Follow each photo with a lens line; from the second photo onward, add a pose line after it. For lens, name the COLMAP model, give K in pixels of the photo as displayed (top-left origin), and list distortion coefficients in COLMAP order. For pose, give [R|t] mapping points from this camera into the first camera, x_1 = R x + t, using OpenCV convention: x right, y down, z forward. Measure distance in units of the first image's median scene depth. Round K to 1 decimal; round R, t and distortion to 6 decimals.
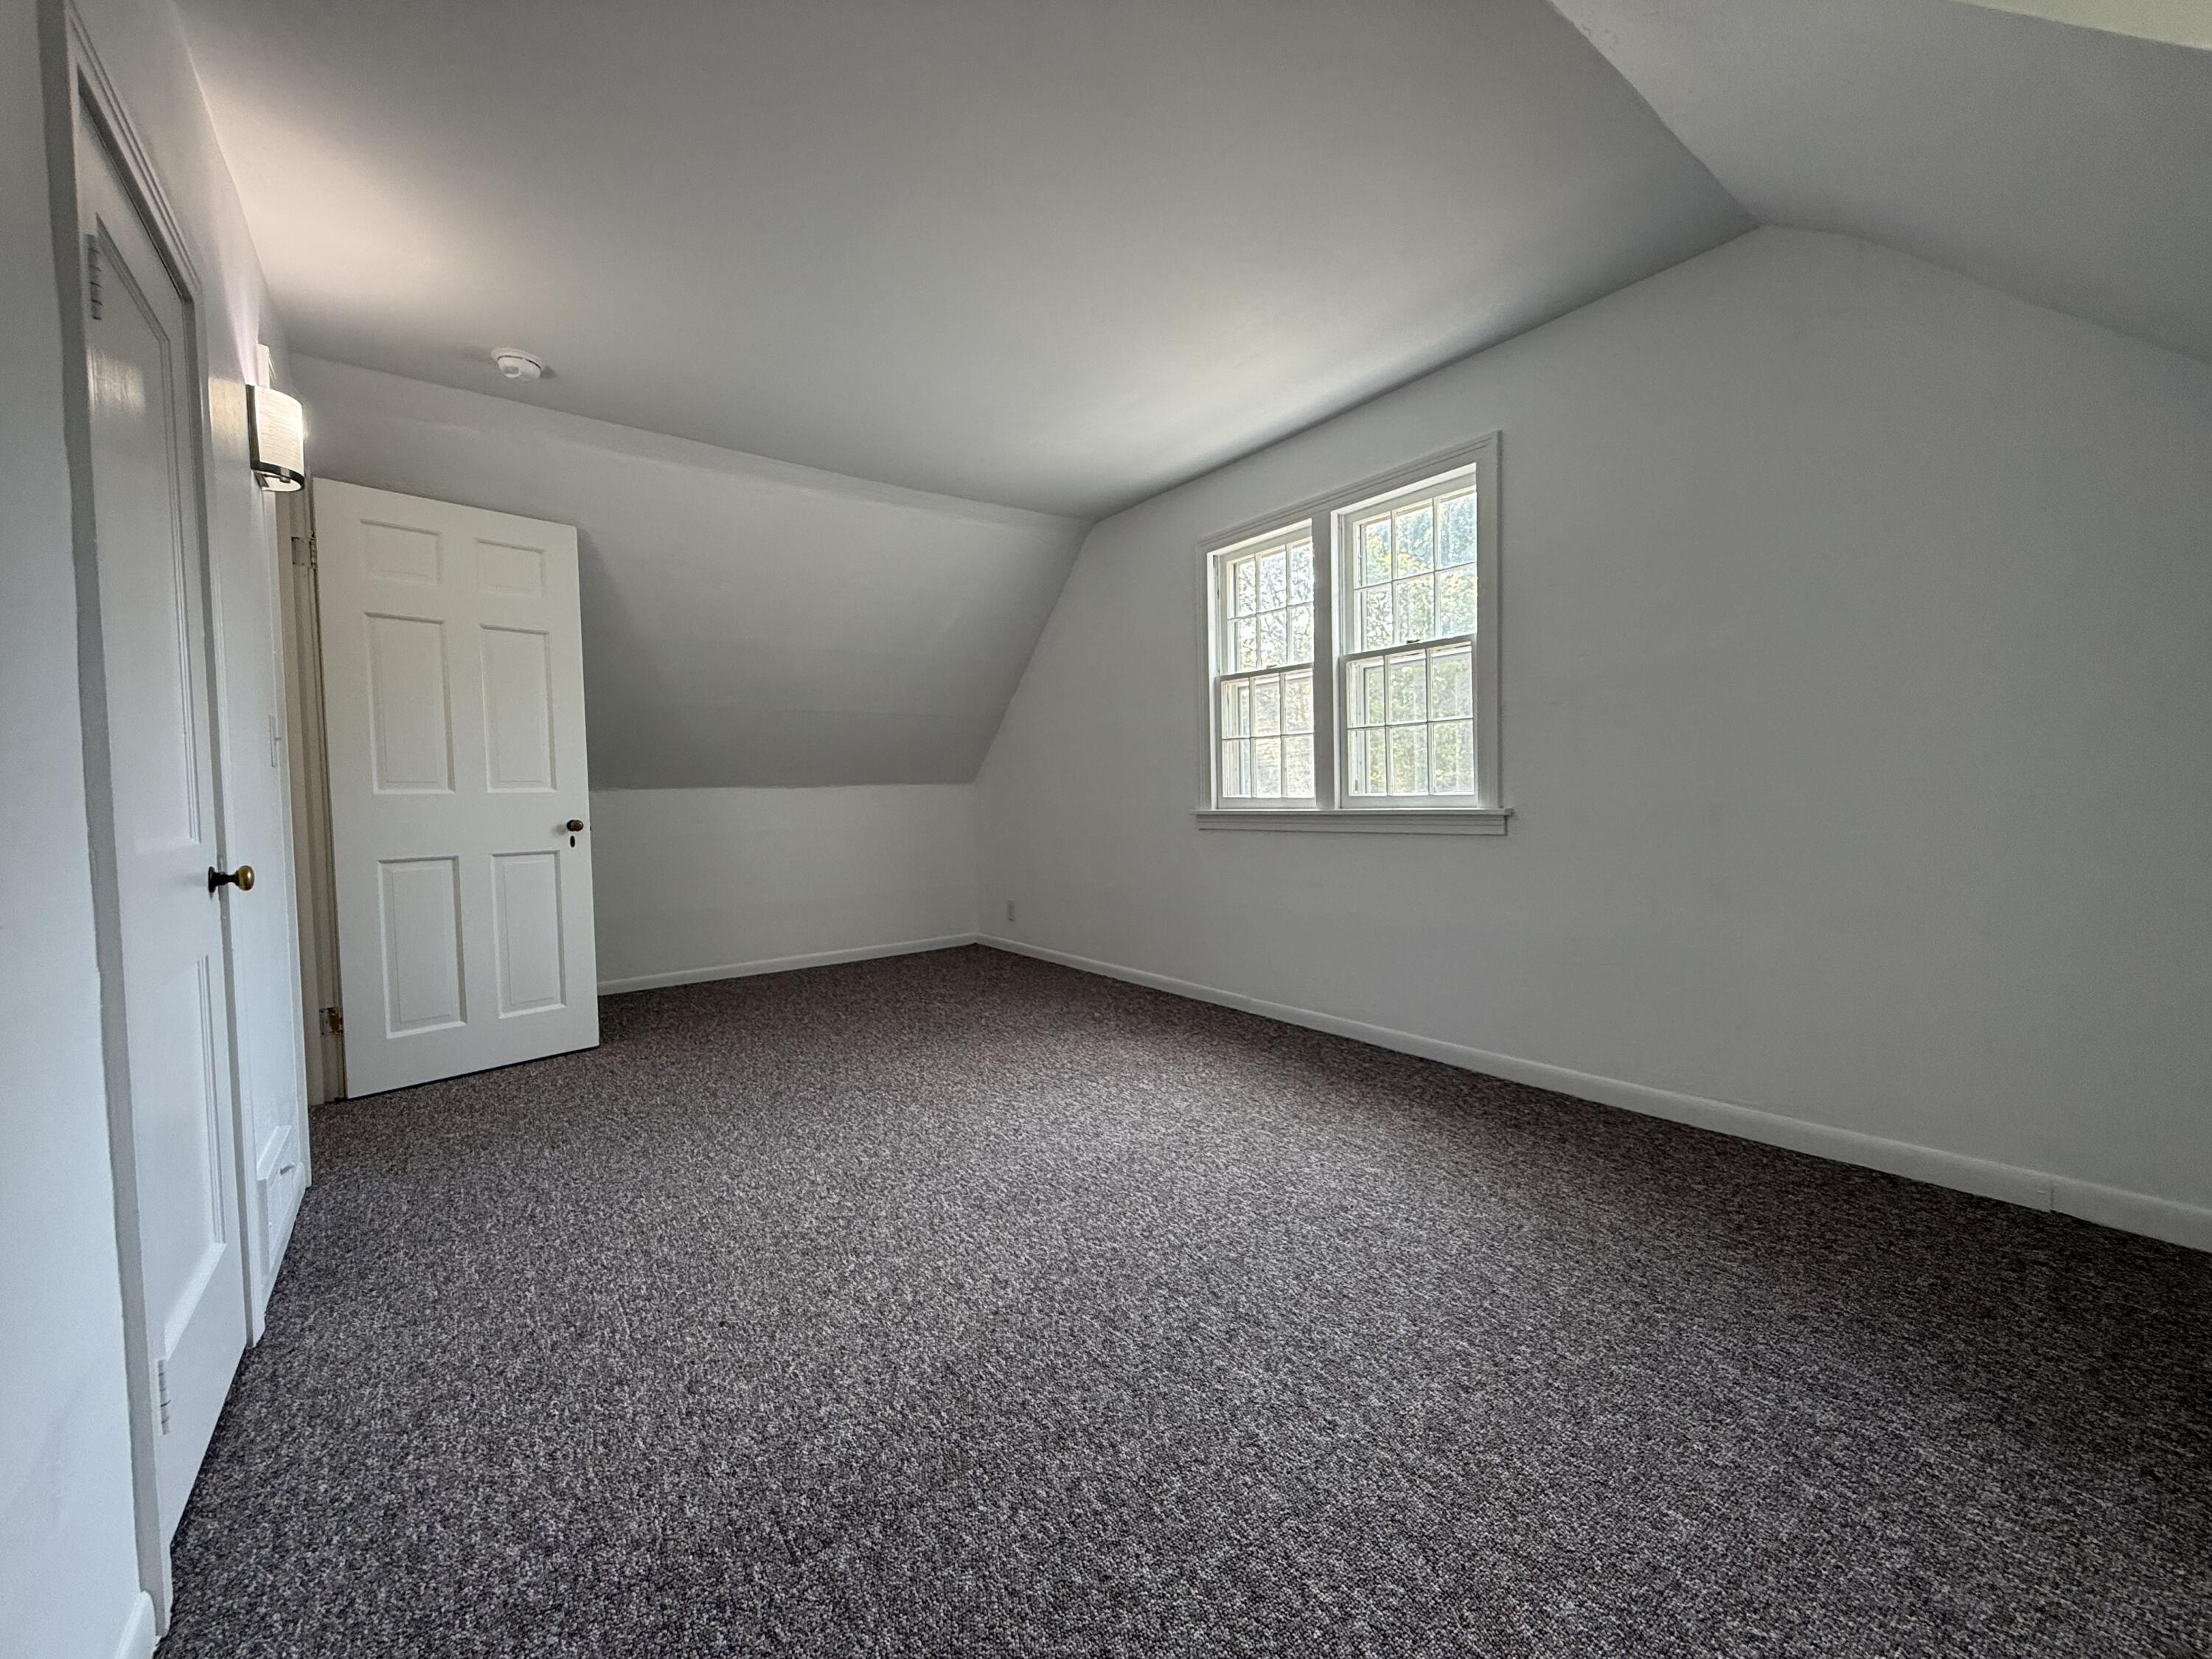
lens RADIAL K [[881.4, 0, 1102.8], [0, 881.4, 826.6], [0, 0, 1]] dist [-0.001902, 0.000716]
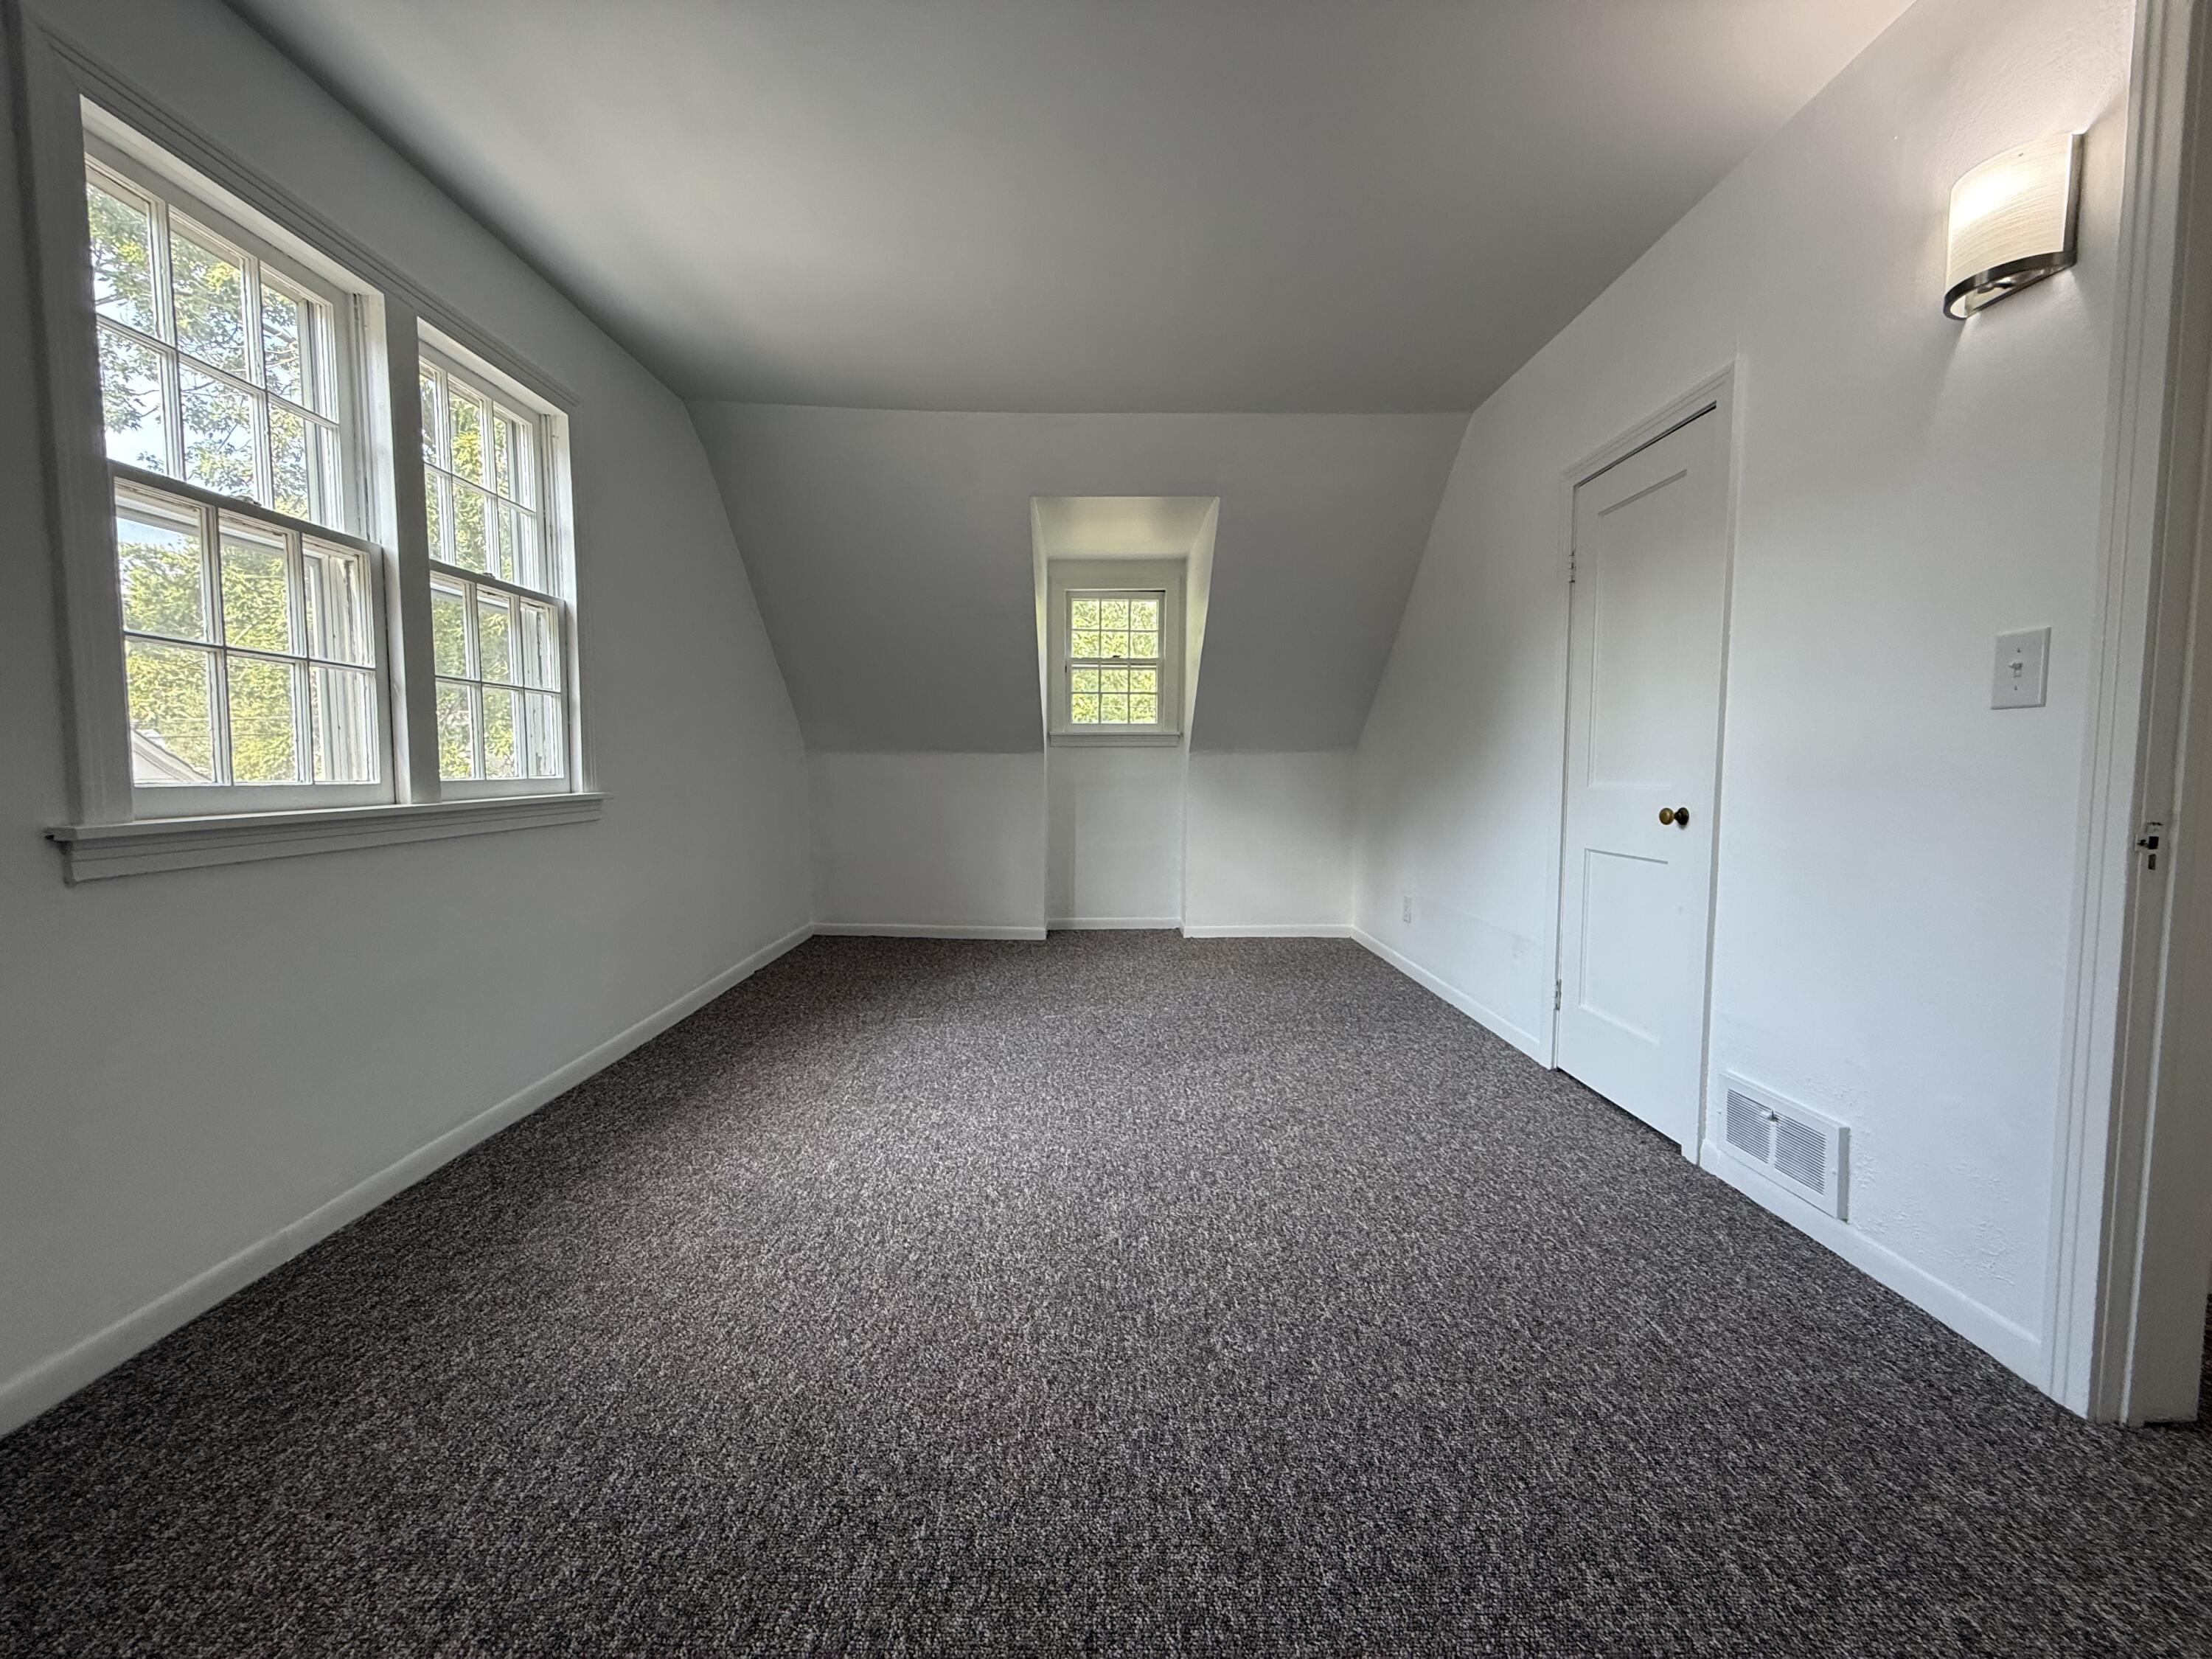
lens RADIAL K [[881.4, 0, 1100.8], [0, 881.4, 830.3], [0, 0, 1]] dist [-0.001902, 0.000716]
pose [[-0.804764, -0.023757, 0.593120, -0.548907], [0.037379, 0.995188, 0.090578, -0.044184], [-0.592417, 0.095064, -0.800003, 1.383900]]
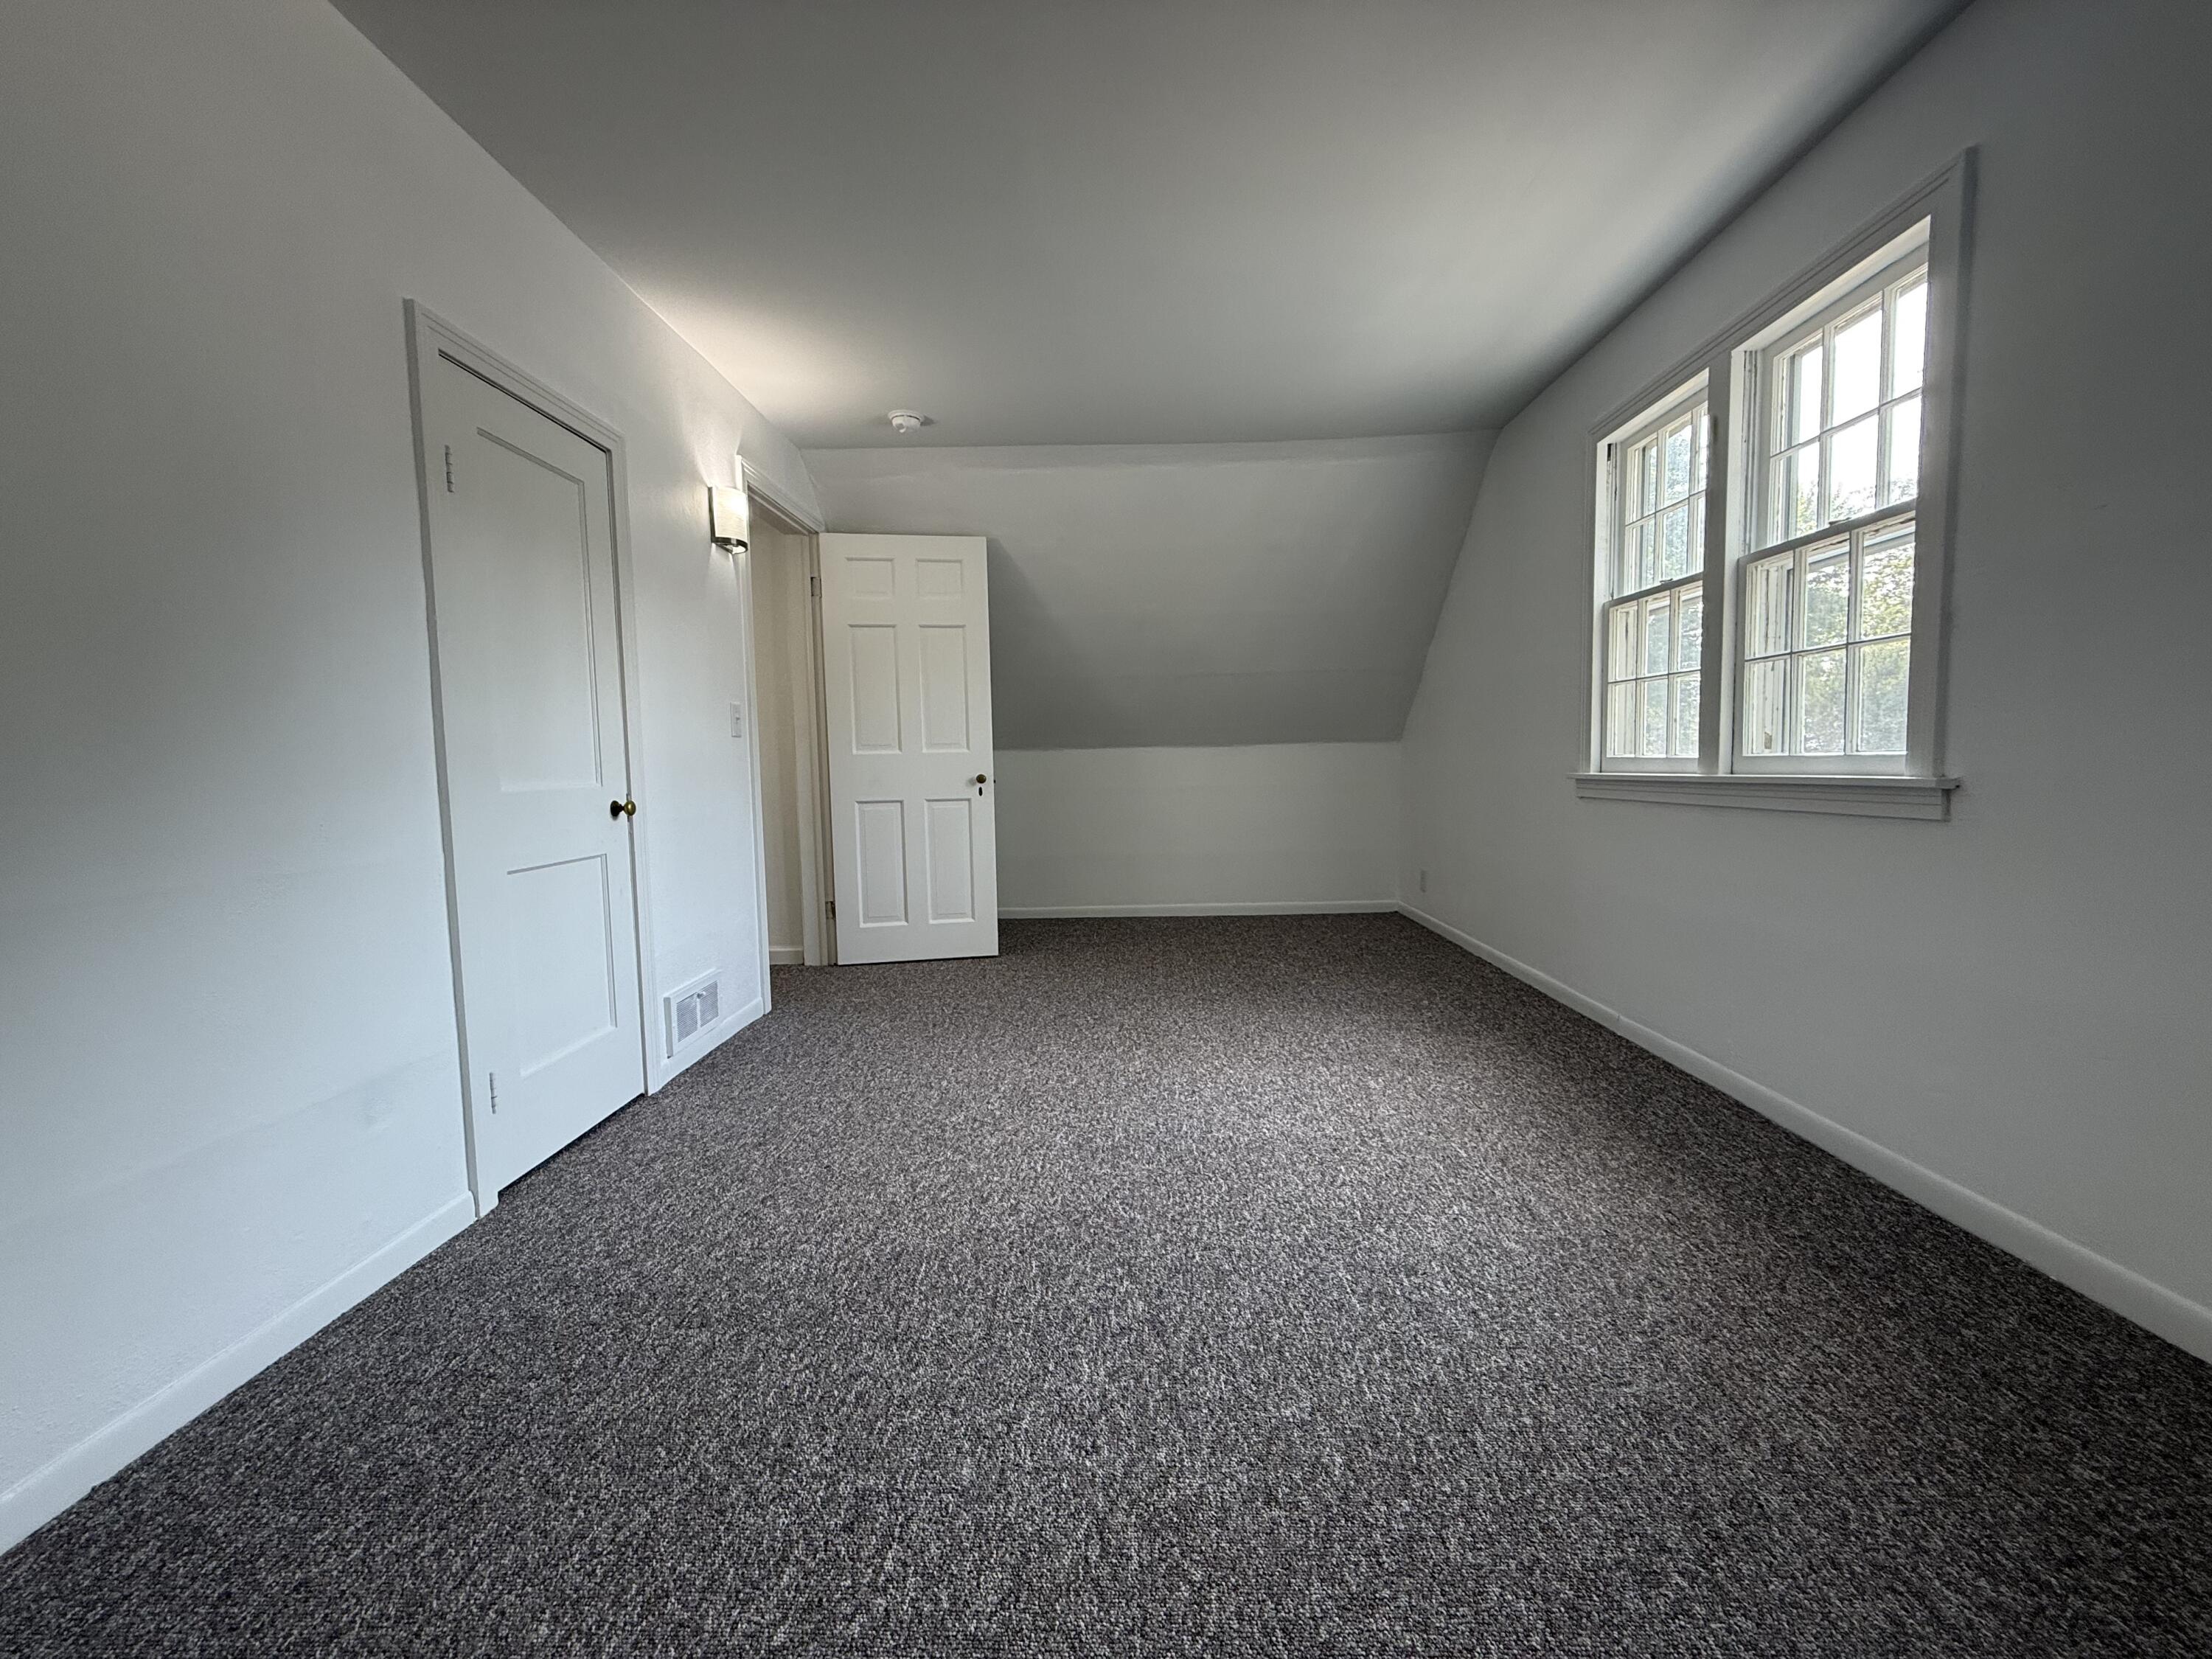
lens RADIAL K [[881.4, 0, 1101.0], [0, 881.4, 824.7], [0, 0, 1]] dist [-0.001902, 0.000716]
pose [[0.781529, 0.049943, -0.621866, 0.360415], [-0.020277, 0.998297, 0.054693, -0.009240], [0.623539, -0.030135, 0.781211, 0.138118]]
